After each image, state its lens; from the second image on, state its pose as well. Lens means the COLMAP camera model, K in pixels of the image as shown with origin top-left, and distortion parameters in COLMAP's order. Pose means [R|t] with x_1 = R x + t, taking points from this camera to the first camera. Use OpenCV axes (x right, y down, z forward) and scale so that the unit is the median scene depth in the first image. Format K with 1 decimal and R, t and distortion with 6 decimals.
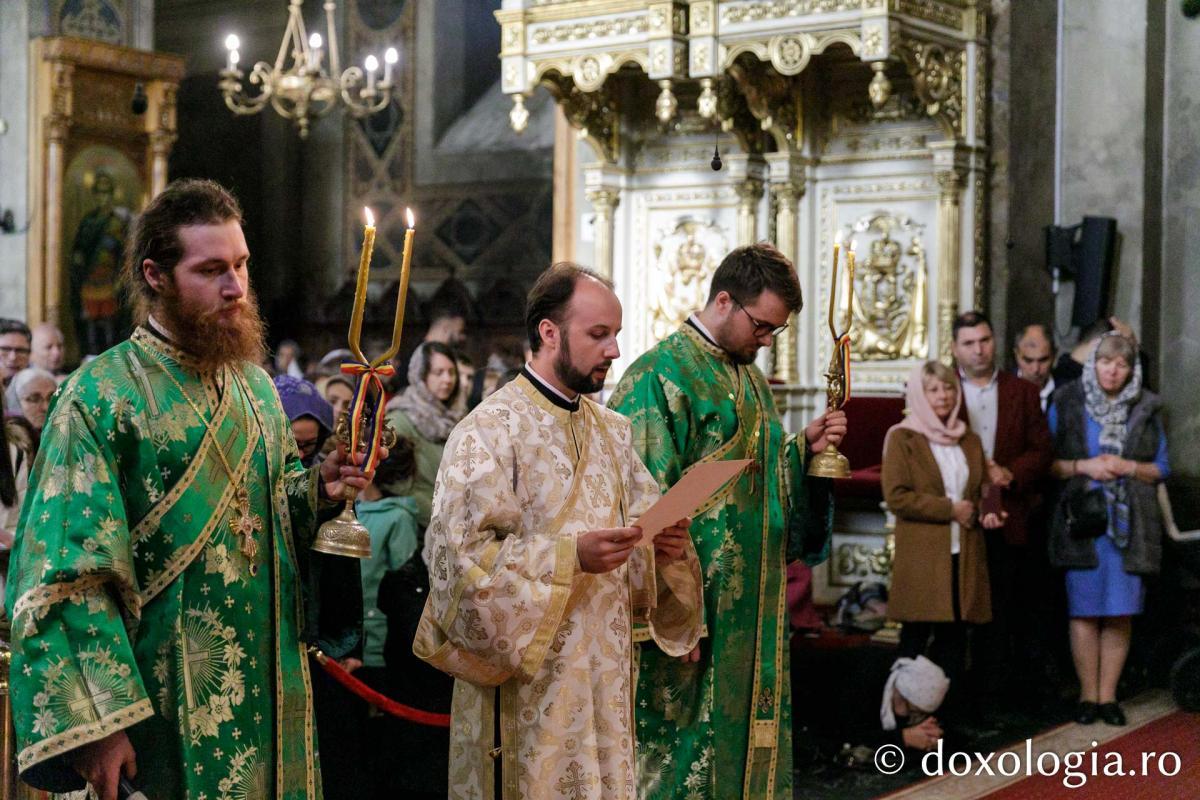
lens RADIAL K [[1845.6, 0, 603.7], [0, 1845.6, 393.4], [0, 0, 1]] dist [0.004779, 0.000000]
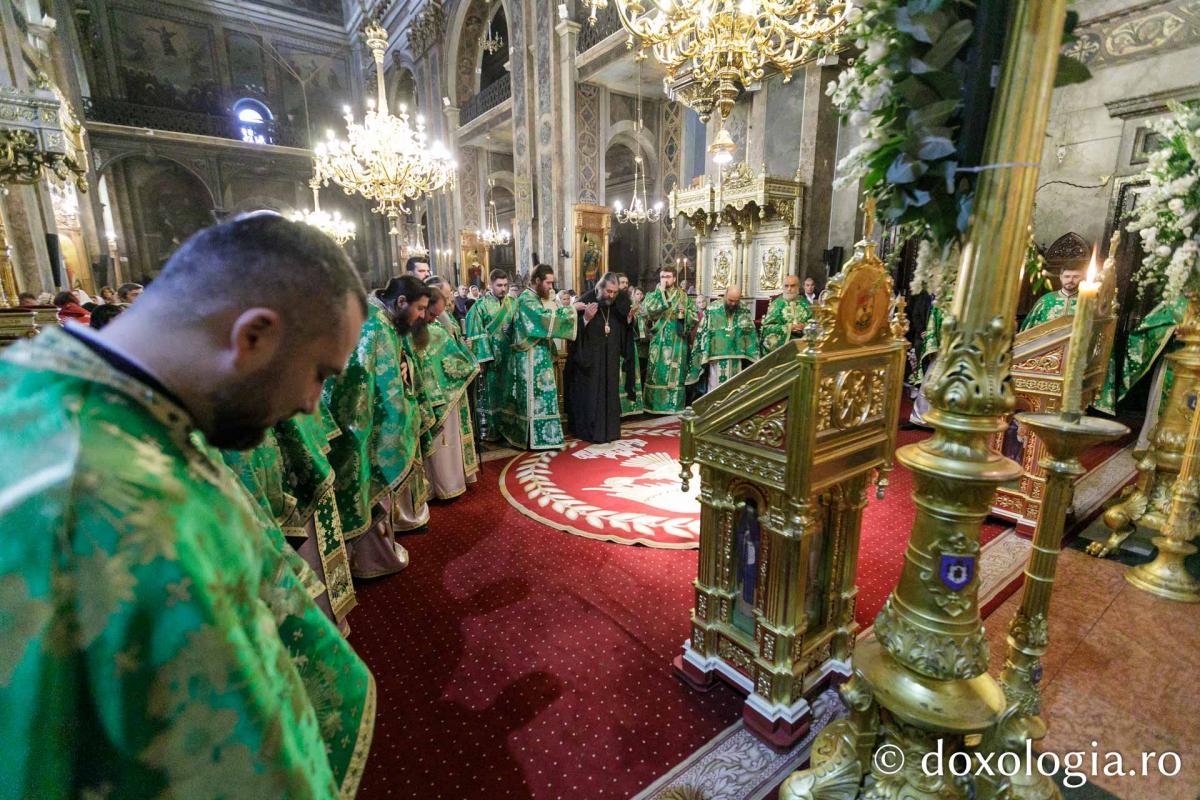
lens RADIAL K [[534.2, 0, 604.9], [0, 534.2, 403.9], [0, 0, 1]] dist [-0.001521, 0.001777]
pose [[0.951455, 0.050511, -0.303614, 0.167980], [0.009615, 0.981083, 0.193349, -0.003224], [0.307637, -0.186882, 0.932971, -0.125828]]
